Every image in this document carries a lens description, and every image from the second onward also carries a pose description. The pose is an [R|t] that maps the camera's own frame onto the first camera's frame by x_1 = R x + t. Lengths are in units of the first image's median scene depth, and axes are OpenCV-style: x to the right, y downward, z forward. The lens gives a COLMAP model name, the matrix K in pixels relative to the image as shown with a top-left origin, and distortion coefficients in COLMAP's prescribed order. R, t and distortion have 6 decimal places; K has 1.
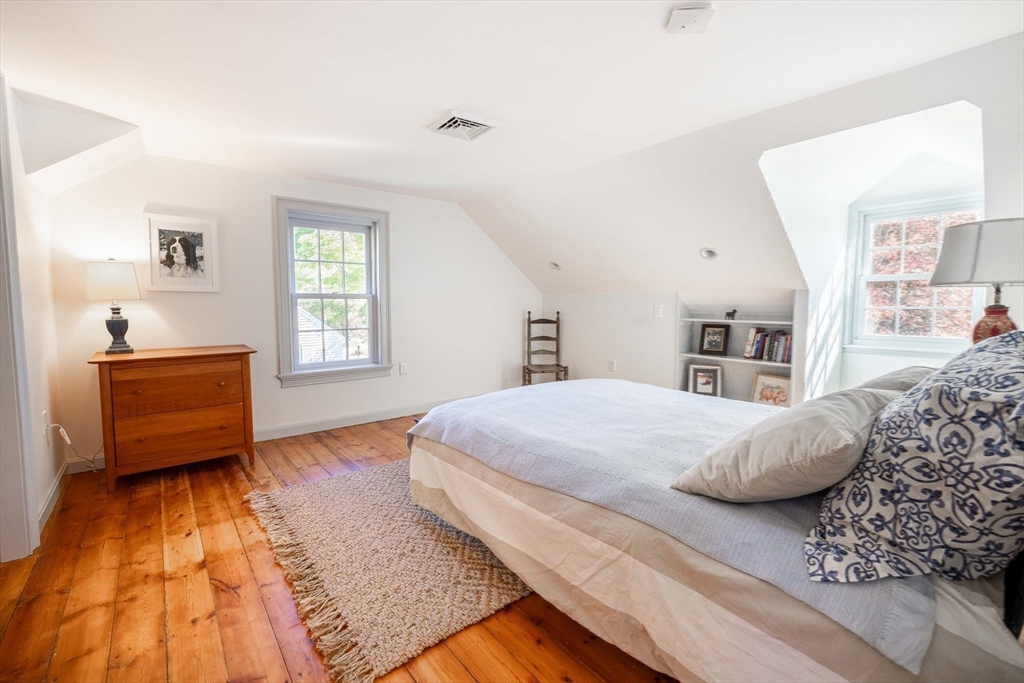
lens RADIAL K [[429.4, 0, 502.4], [0, 429.4, 336.7], [0, 0, 1]] dist [-0.002919, 0.000573]
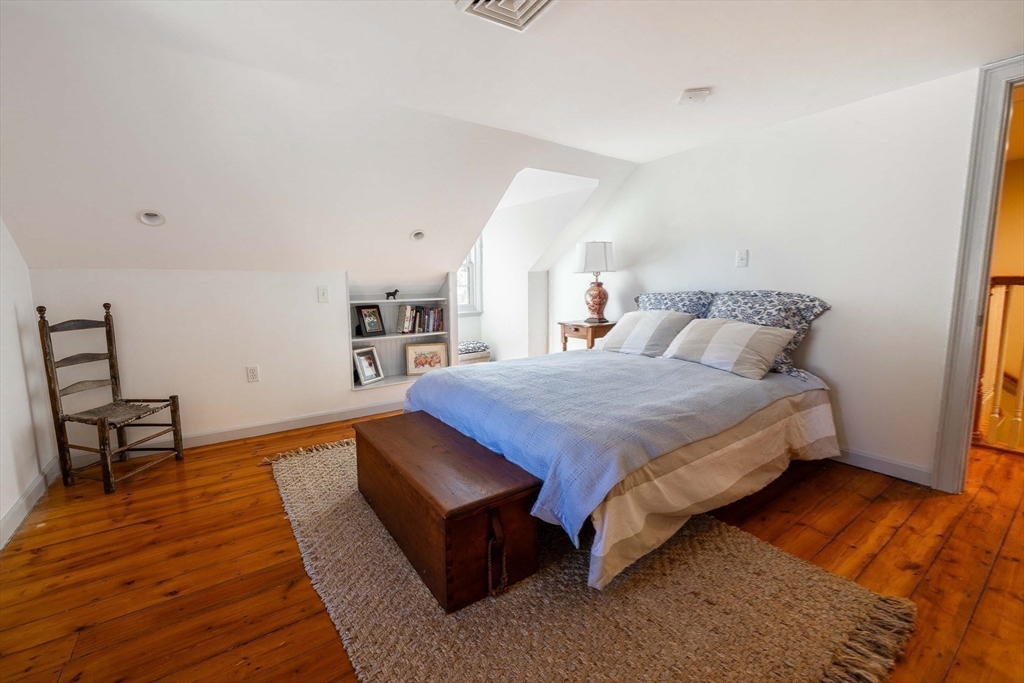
lens RADIAL K [[429.4, 0, 503.5], [0, 429.4, 335.2], [0, 0, 1]] dist [-0.002919, 0.000573]
pose [[0.062058, -0.124386, 0.990291, -0.482819], [0.089389, 0.988909, 0.118611, -0.050757], [-0.994062, 0.081161, 0.072488, 0.633777]]
